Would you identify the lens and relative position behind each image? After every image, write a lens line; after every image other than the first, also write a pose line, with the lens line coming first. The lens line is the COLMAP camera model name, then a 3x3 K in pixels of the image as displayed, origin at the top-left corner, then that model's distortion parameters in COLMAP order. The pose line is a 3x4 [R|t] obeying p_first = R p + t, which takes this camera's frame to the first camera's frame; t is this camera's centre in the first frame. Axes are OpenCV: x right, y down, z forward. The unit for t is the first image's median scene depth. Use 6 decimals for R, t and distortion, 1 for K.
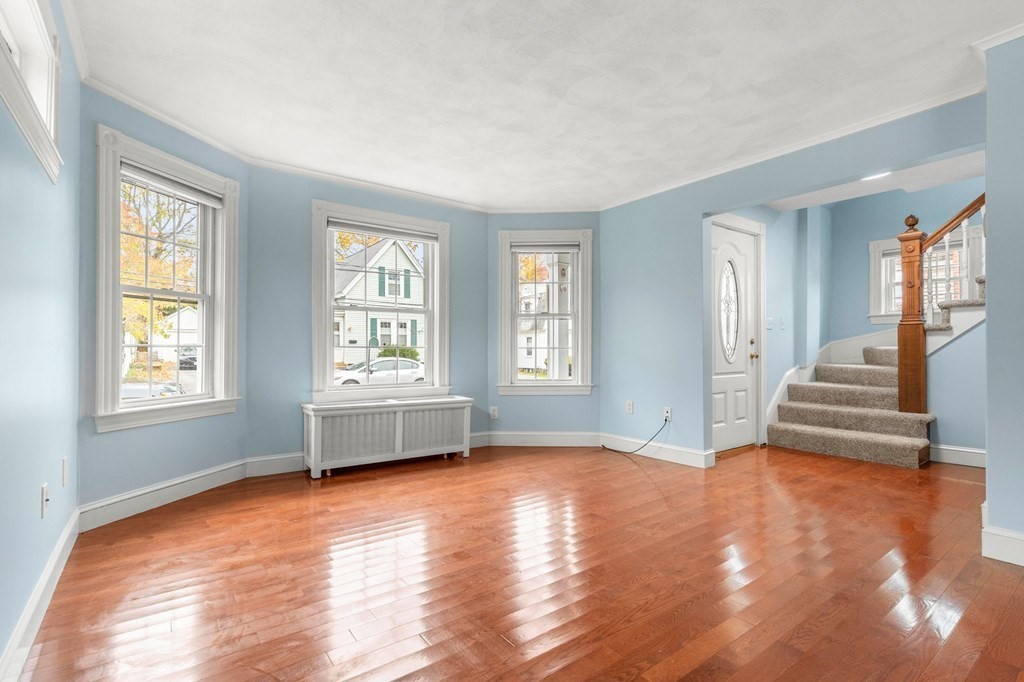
lens RADIAL K [[477.2, 0, 503.3], [0, 477.2, 348.4], [0, 0, 1]] dist [-0.001185, 0.001632]
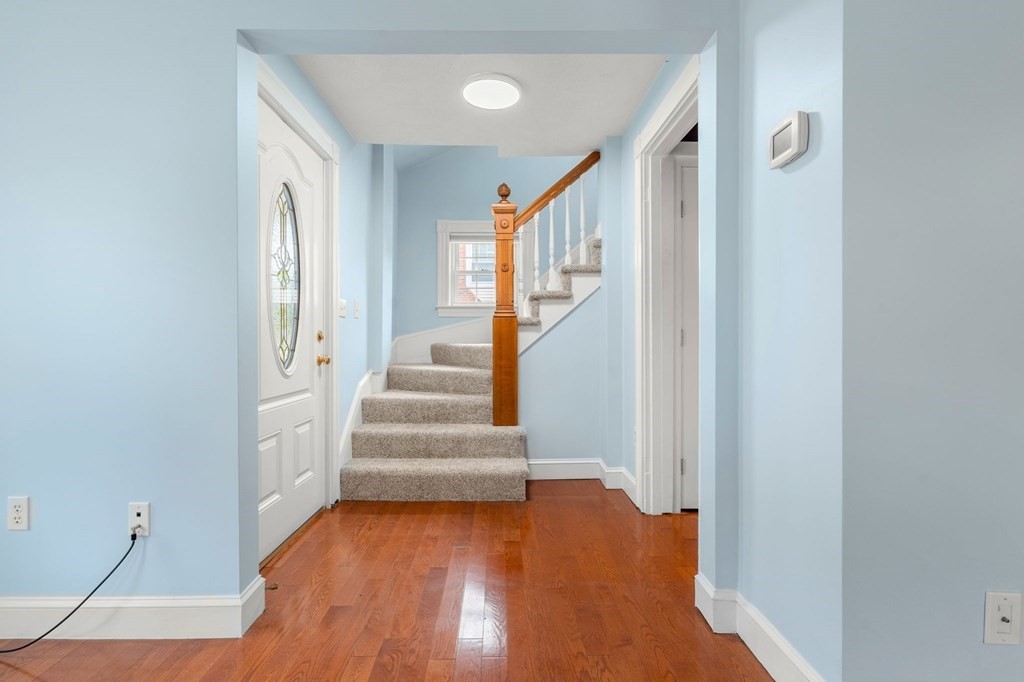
lens RADIAL K [[472.2, 0, 512.0], [0, 472.2, 341.0], [0, 0, 1]] dist [-0.001045, 0.001115]
pose [[0.575849, 0.001402, 0.817555, 0.192754], [-0.000022, 0.999999, -0.001700, -0.007665], [-0.817556, 0.000961, 0.575848, 0.499733]]
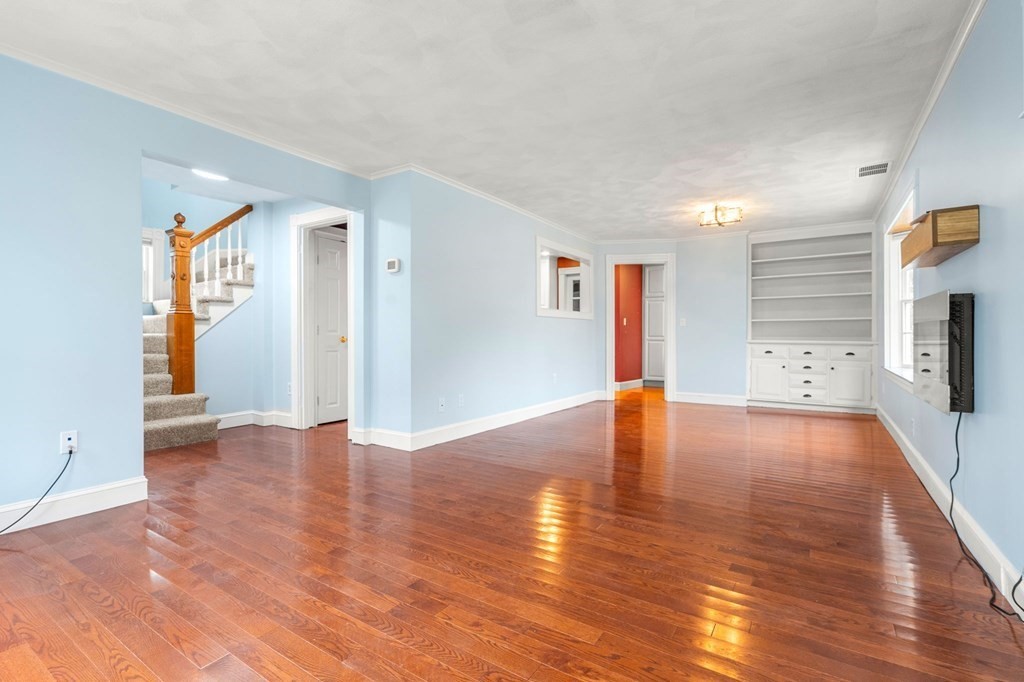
lens RADIAL K [[473.6, 0, 505.6], [0, 473.6, 345.6], [0, 0, 1]] dist [0.001996, 0.001161]
pose [[-0.346867, -0.020683, 0.937686, -0.404384], [-0.002635, 0.999774, 0.021077, -0.001949], [-0.937911, 0.004840, -0.346844, 0.648253]]
